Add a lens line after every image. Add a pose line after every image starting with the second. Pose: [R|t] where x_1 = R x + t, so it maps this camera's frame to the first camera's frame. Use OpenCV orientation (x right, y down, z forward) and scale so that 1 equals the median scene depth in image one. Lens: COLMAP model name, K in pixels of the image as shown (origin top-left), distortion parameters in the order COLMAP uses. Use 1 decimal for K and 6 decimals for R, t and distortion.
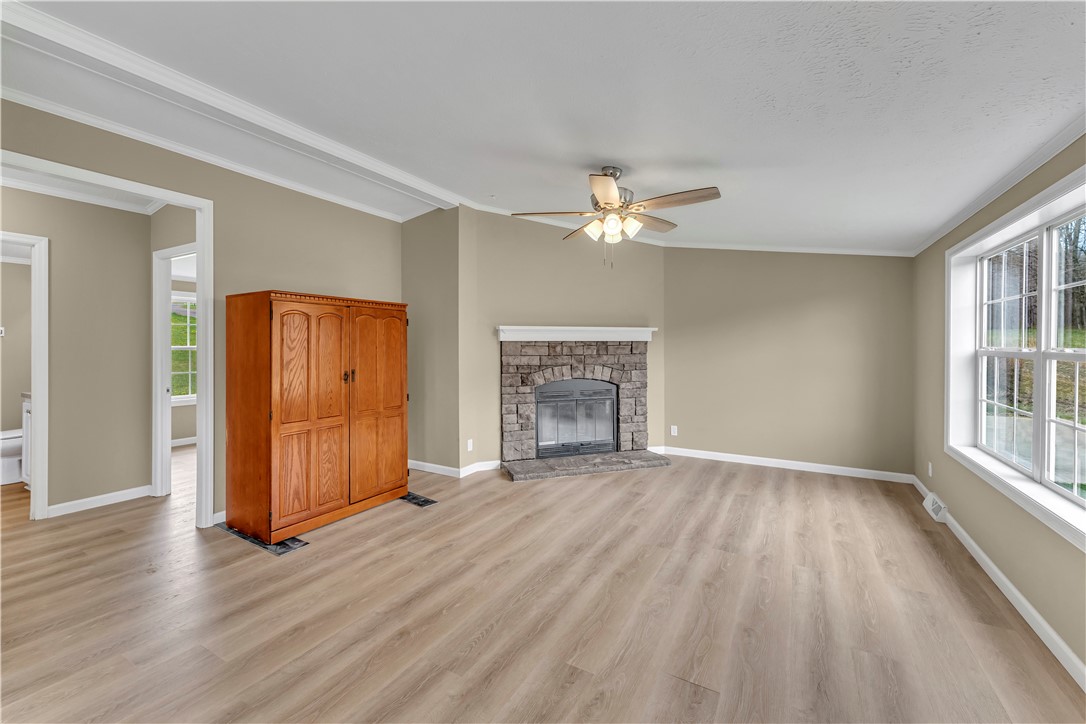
lens RADIAL K [[445.1, 0, 545.8], [0, 445.1, 351.0], [0, 0, 1]] dist [0.003522, 0.000483]
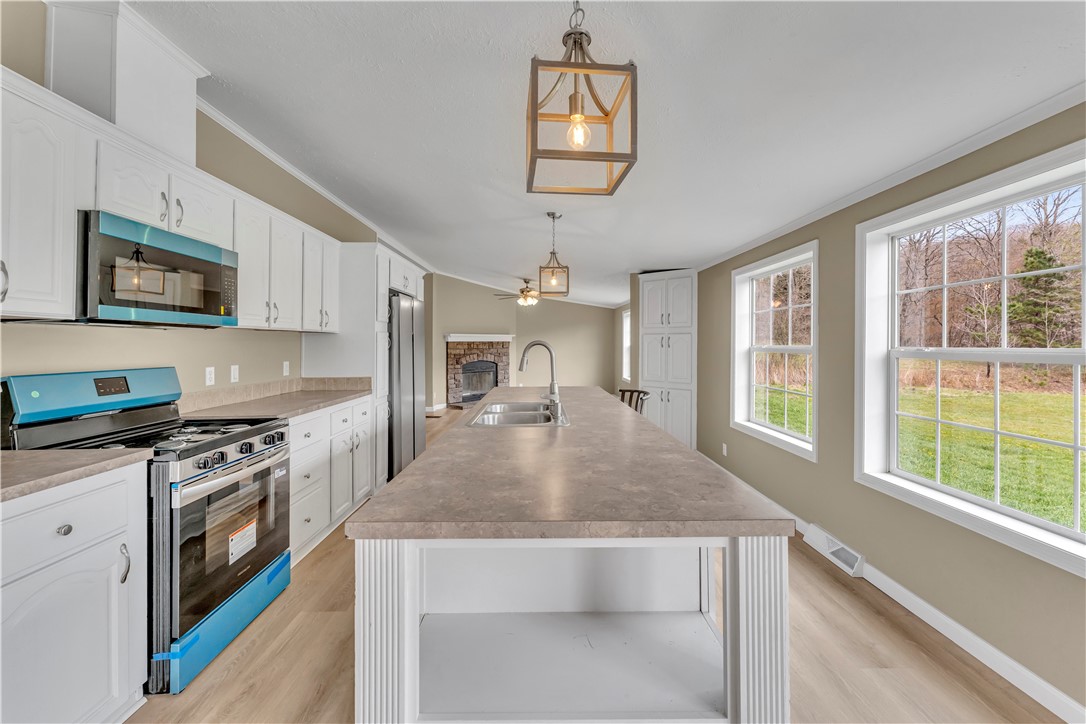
lens RADIAL K [[445.1, 0, 543.8], [0, 445.1, 342.6], [0, 0, 1]] dist [0.003522, 0.000483]
pose [[0.857001, 0.005636, 0.515283, -0.715507], [-0.004276, 0.999984, -0.003826, -0.011434], [-0.515296, 0.001076, 0.857011, -0.843218]]
